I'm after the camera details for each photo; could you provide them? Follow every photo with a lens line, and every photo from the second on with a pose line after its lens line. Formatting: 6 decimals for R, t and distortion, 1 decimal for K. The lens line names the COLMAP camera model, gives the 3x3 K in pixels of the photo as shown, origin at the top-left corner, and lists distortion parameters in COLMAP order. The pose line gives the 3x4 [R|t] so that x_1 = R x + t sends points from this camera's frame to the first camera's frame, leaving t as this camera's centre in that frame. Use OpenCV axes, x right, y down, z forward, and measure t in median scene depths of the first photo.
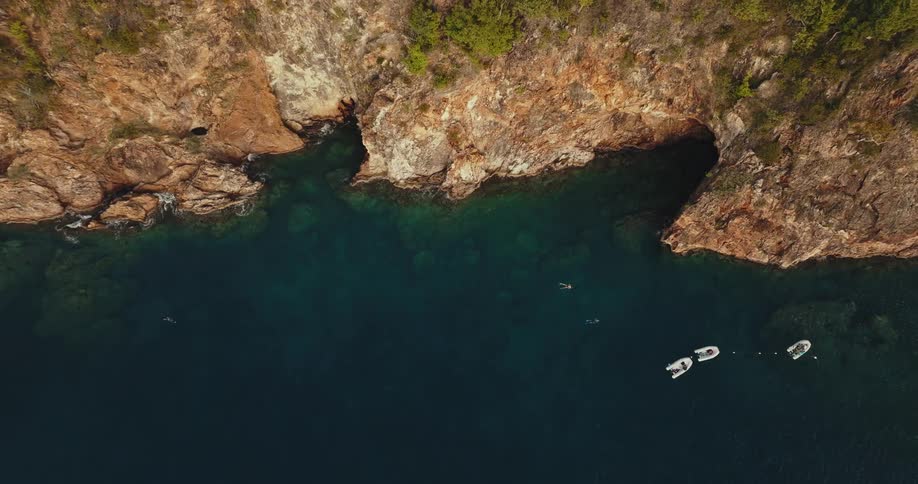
lens RADIAL K [[646.7, 0, 456.2], [0, 646.7, 243.4], [0, 0, 1]] dist [0.003288, 0.012863]
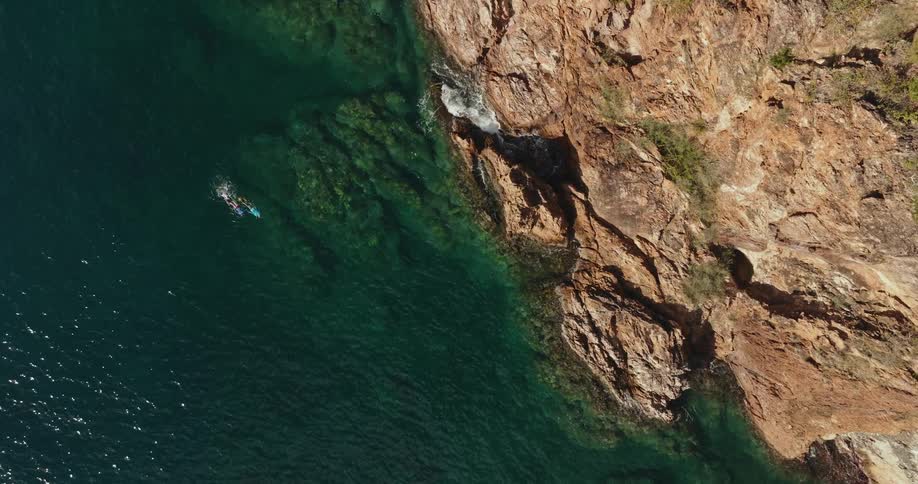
lens RADIAL K [[646.7, 0, 460.5], [0, 646.7, 241.6], [0, 0, 1]] dist [0.003288, 0.012863]
pose [[0.349232, 0.936903, 0.015798, -0.500217], [-0.865840, 0.316206, 0.387731, -0.189524], [0.358271, -0.149087, 0.921637, 0.544871]]
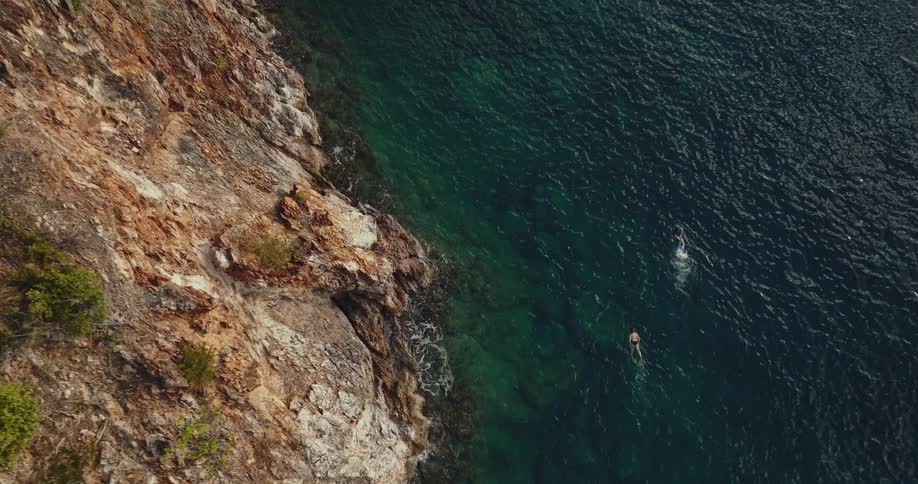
lens RADIAL K [[646.7, 0, 458.7], [0, 646.7, 239.5], [0, 0, 1]] dist [0.003288, 0.012863]
pose [[-0.253183, -0.931456, 0.261321, -0.086359], [0.884255, -0.113245, 0.453066, -0.212211], [-0.392418, 0.345783, 0.852316, 0.710108]]
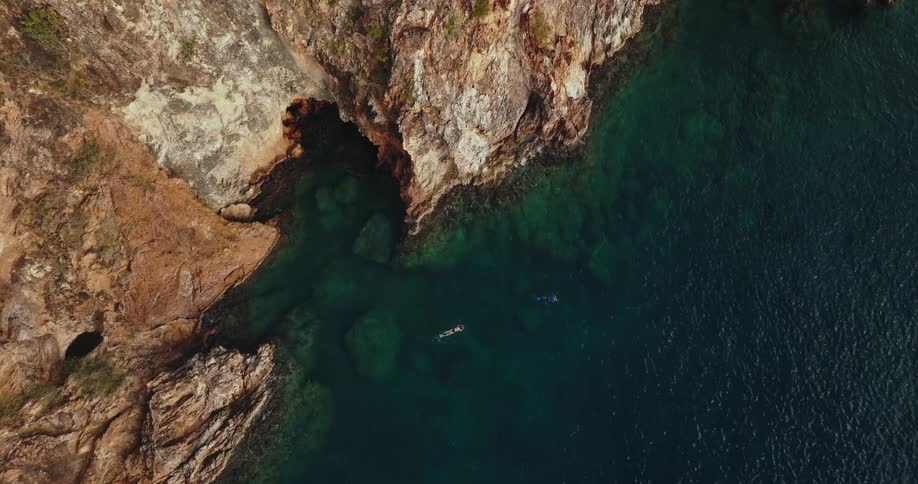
lens RADIAL K [[646.7, 0, 459.4], [0, 646.7, 242.1], [0, 0, 1]] dist [0.003288, 0.012863]
pose [[0.750028, -0.614331, 0.245061, -0.274947], [0.600362, 0.787821, 0.137492, -0.138253], [-0.277530, 0.044002, 0.959709, 0.508273]]
